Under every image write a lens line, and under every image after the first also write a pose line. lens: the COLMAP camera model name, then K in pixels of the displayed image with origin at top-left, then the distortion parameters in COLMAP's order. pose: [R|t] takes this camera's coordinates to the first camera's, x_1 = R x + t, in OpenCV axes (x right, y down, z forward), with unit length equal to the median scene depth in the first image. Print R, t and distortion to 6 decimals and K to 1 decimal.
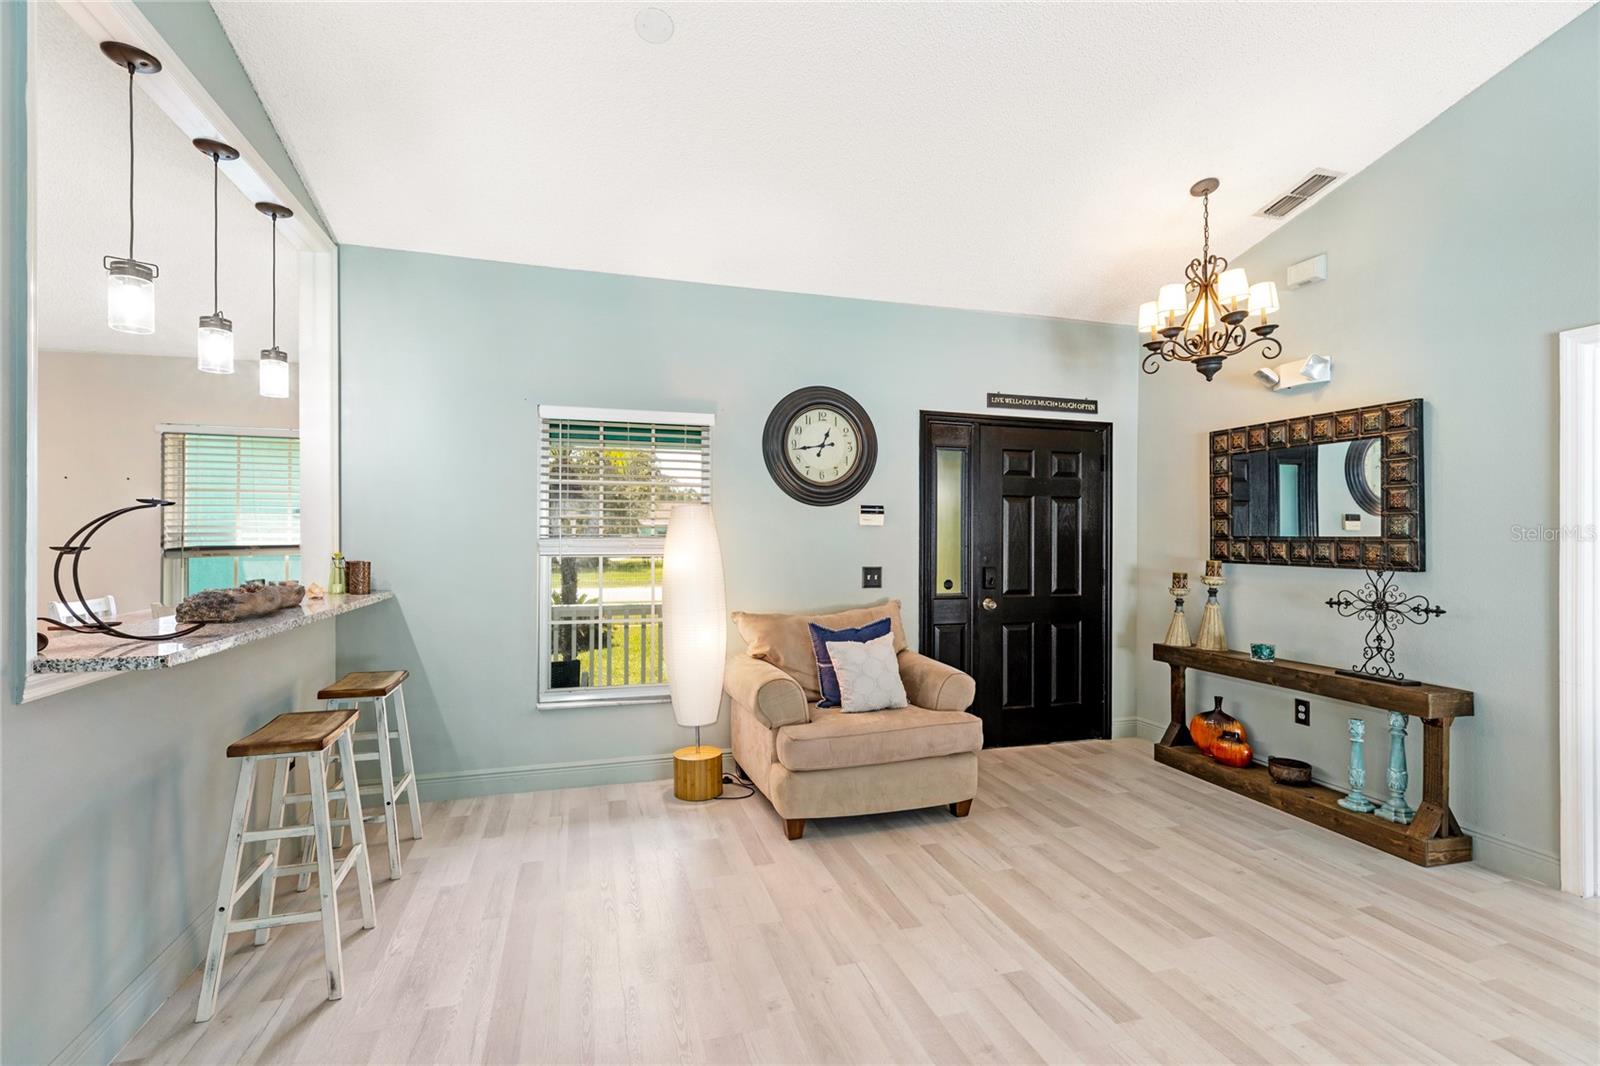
lens RADIAL K [[736.0, 0, 802.0], [0, 736.0, 533.9], [0, 0, 1]] dist [0.001075, 0.000016]
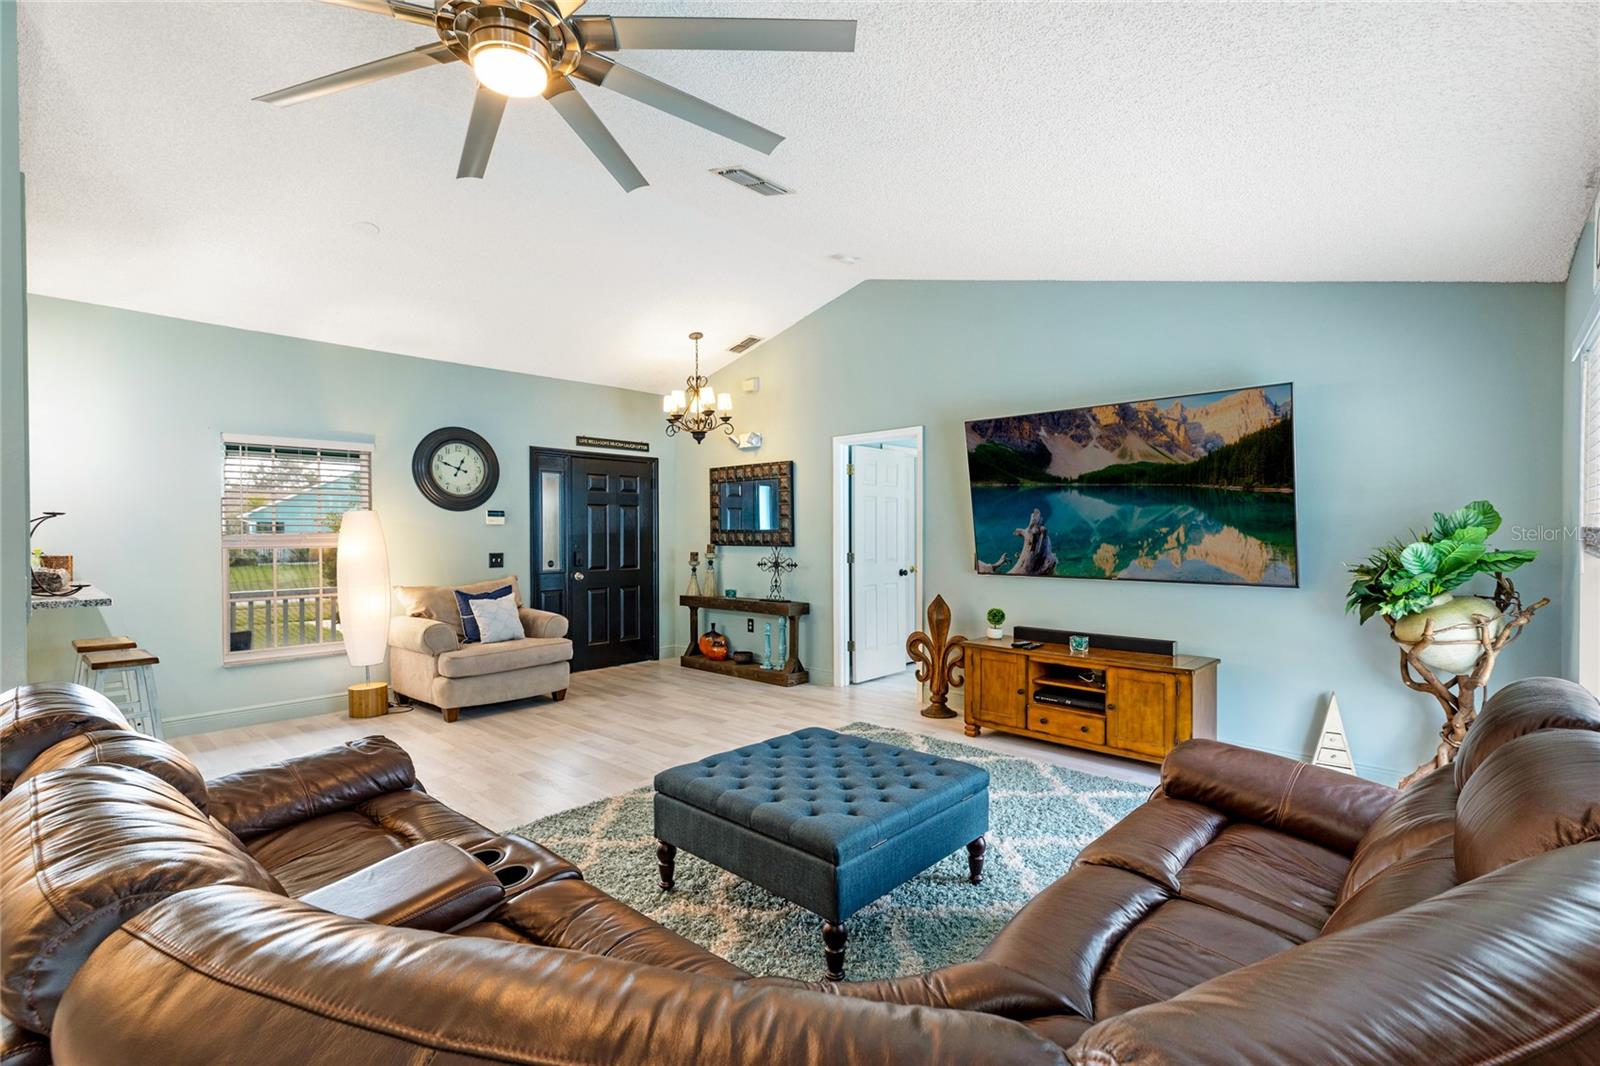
lens RADIAL K [[736.0, 0, 799.5], [0, 736.0, 531.2], [0, 0, 1]] dist [0.001075, 0.000016]
pose [[0.866984, -0.008381, 0.498265, -0.124000], [0.006836, 0.999965, 0.004924, -0.001036], [-0.498289, -0.000863, 0.867011, -0.632874]]
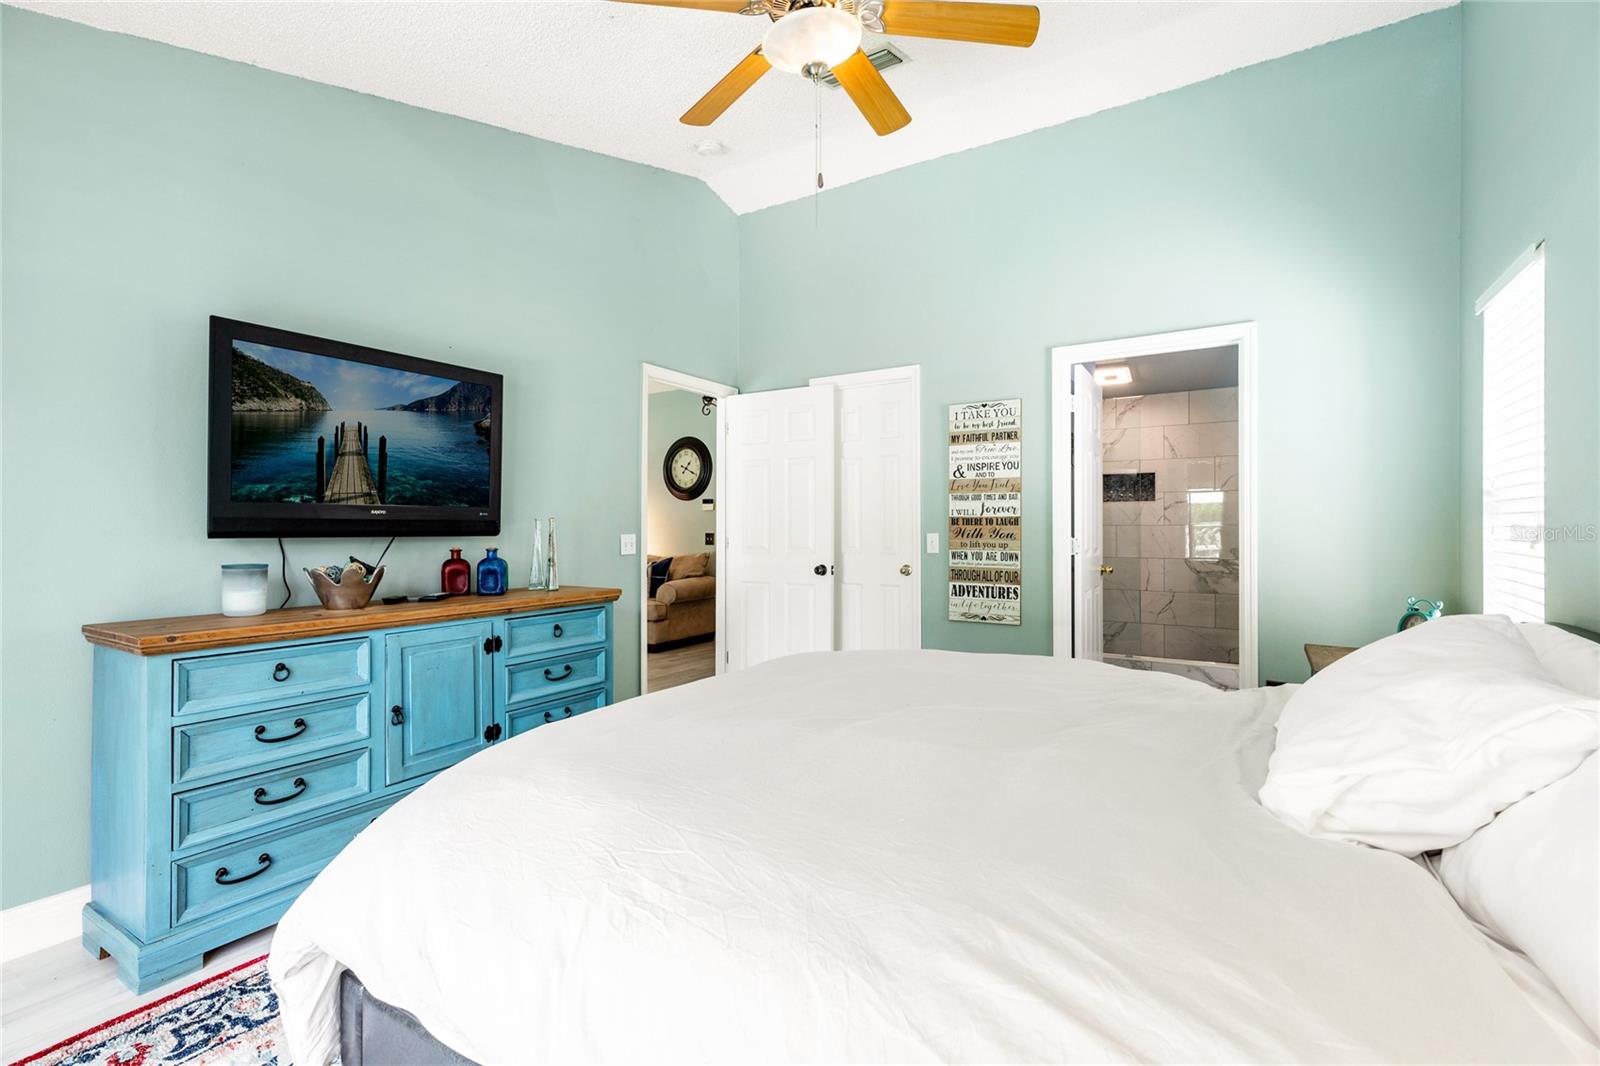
lens RADIAL K [[736.0, 0, 796.8], [0, 736.0, 530.6], [0, 0, 1]] dist [0.001075, 0.000016]
pose [[0.669432, 0.000742, -0.742873, 1.791924], [-0.002137, 0.999997, -0.000927, 0.045206], [0.742870, 0.002208, 0.669432, -0.055499]]
